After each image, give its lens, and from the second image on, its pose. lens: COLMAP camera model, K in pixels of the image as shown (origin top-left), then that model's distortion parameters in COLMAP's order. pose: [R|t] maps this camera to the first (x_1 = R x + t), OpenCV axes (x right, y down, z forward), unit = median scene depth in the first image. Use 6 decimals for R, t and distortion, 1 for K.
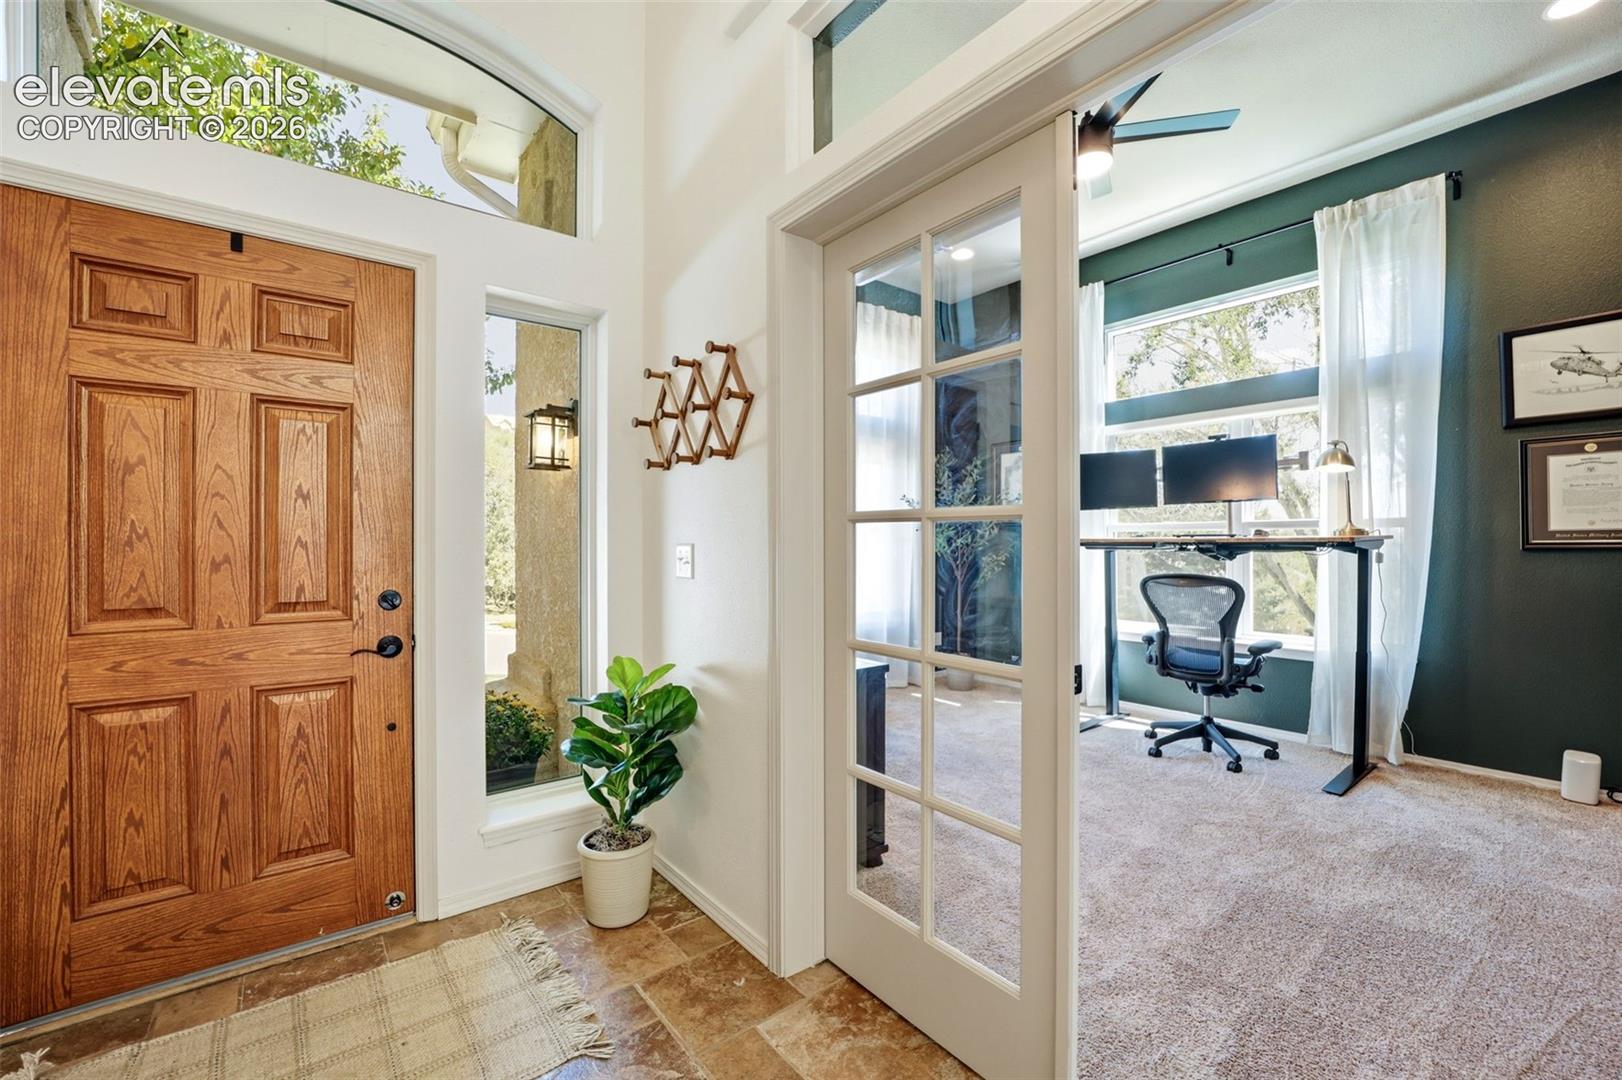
lens RADIAL K [[666.1, 0, 810.1], [0, 666.1, 536.0], [0, 0, 1]] dist [-0.025743, 0.002287]
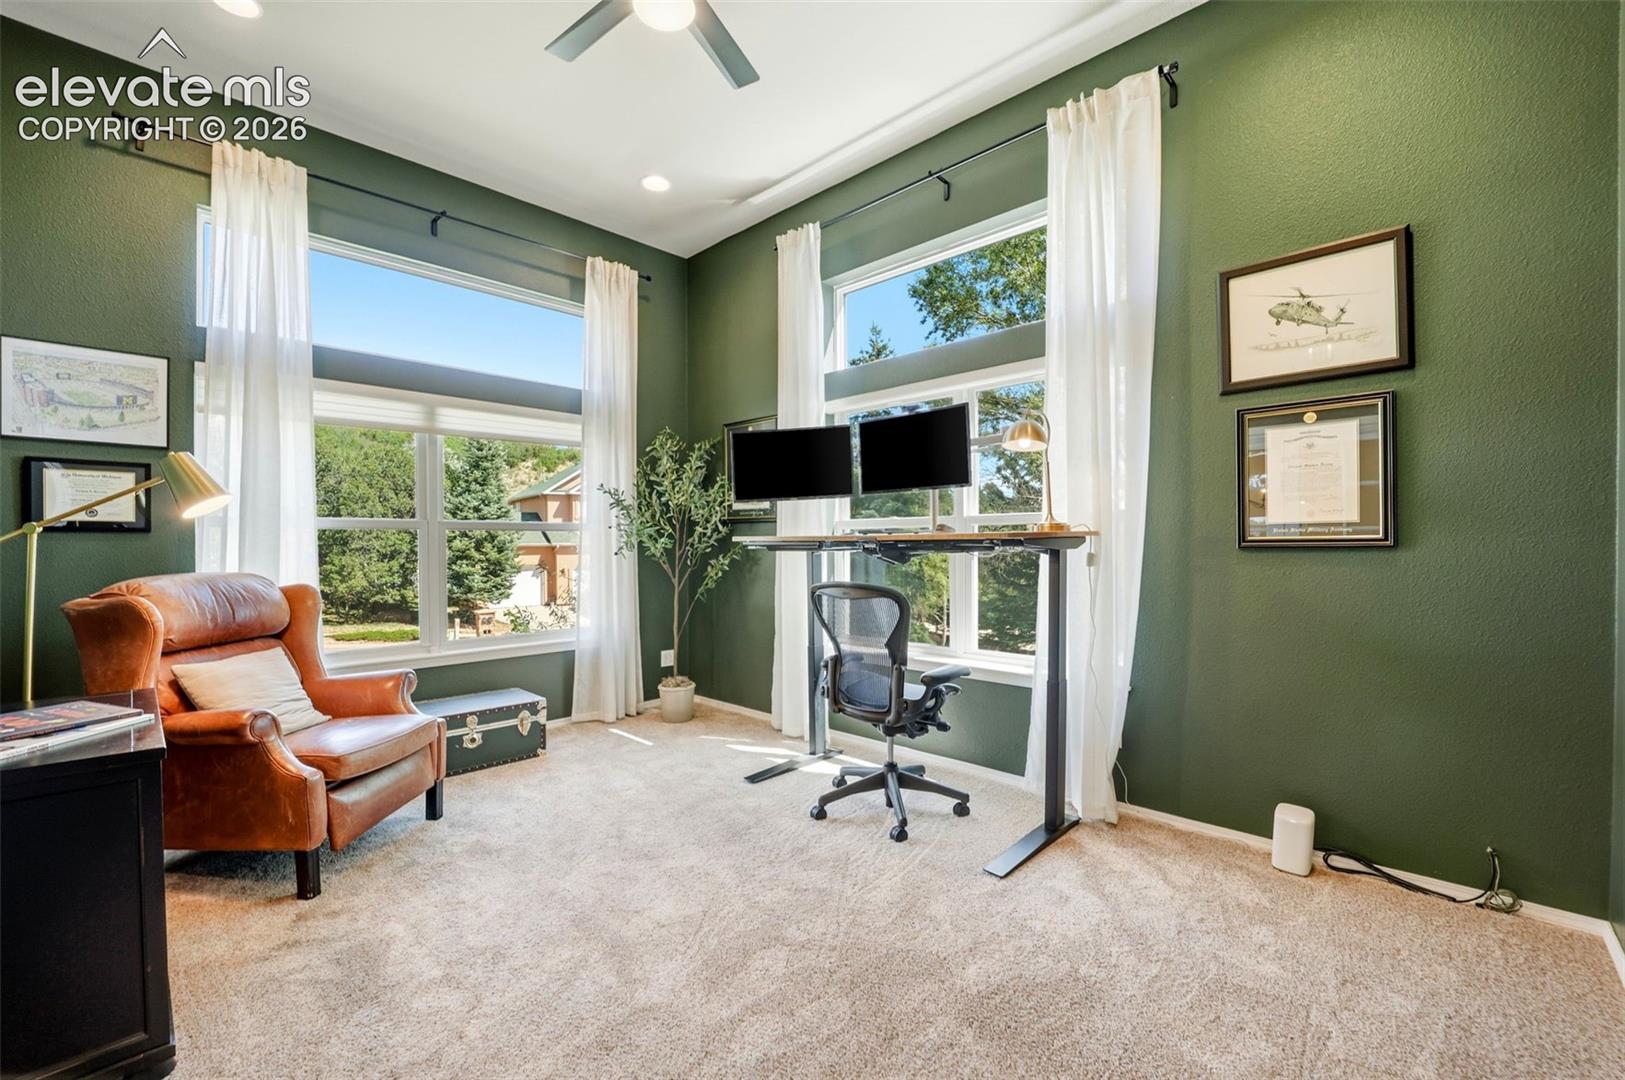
lens RADIAL K [[667.4, 0, 806.4], [0, 667.4, 548.3], [0, 0, 1]] dist [-0.025743, 0.002287]
pose [[0.990990, -0.004803, 0.133848, 0.465610], [0.002782, 0.999879, 0.015276, 0.006965], [-0.133905, -0.014766, 0.990884, 0.269599]]
